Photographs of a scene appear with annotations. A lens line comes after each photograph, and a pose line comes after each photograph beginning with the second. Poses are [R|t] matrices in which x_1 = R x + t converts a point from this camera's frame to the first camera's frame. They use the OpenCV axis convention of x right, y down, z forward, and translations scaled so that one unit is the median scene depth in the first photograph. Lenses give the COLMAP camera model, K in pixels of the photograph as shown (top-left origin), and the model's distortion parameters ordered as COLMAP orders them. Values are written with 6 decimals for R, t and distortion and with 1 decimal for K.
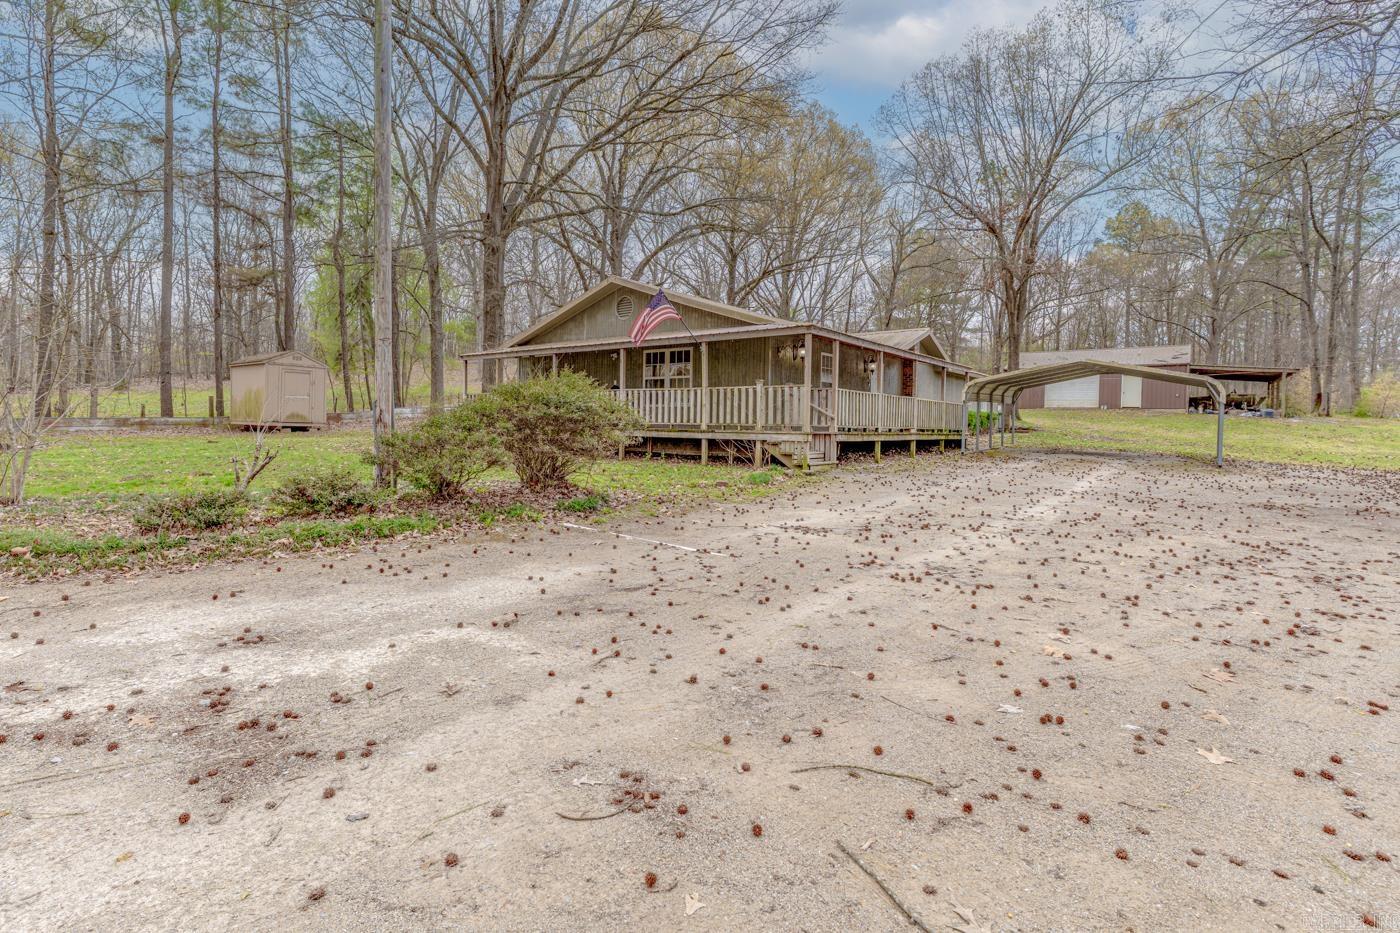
lens RADIAL K [[678.1, 0, 686.6], [0, 678.1, 444.3], [0, 0, 1]] dist [0.001874, 0.000976]
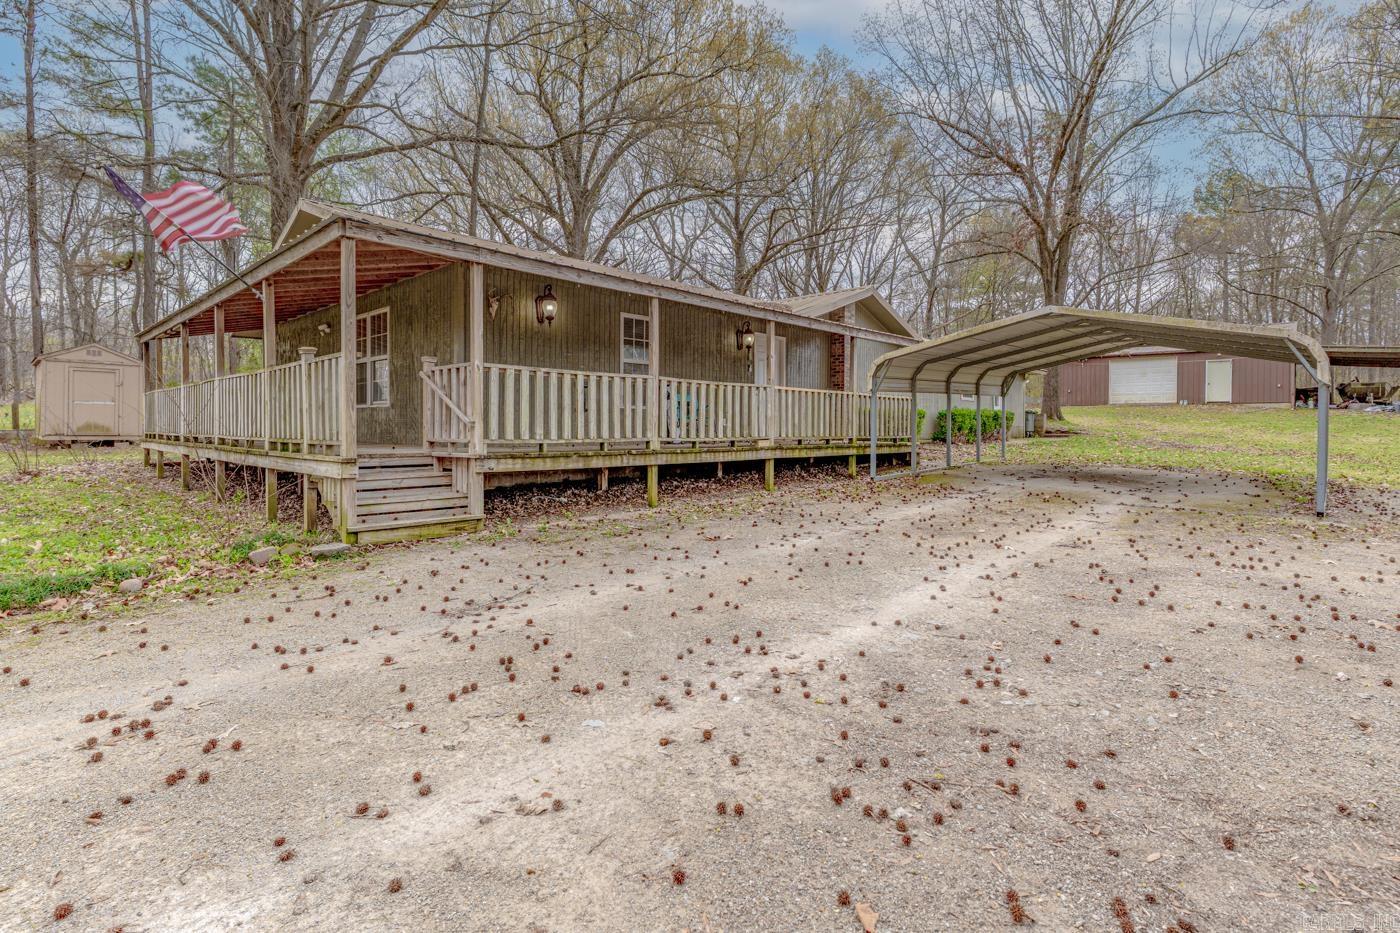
lens RADIAL K [[695.6, 0, 730.9], [0, 695.6, 441.2], [0, 0, 1]] dist [-0.001940, -0.000009]
pose [[0.998224, -0.010793, -0.058585, 0.177752], [0.010179, 0.999890, -0.010774, -0.008216], [0.058695, 0.010159, 0.998224, 0.213575]]
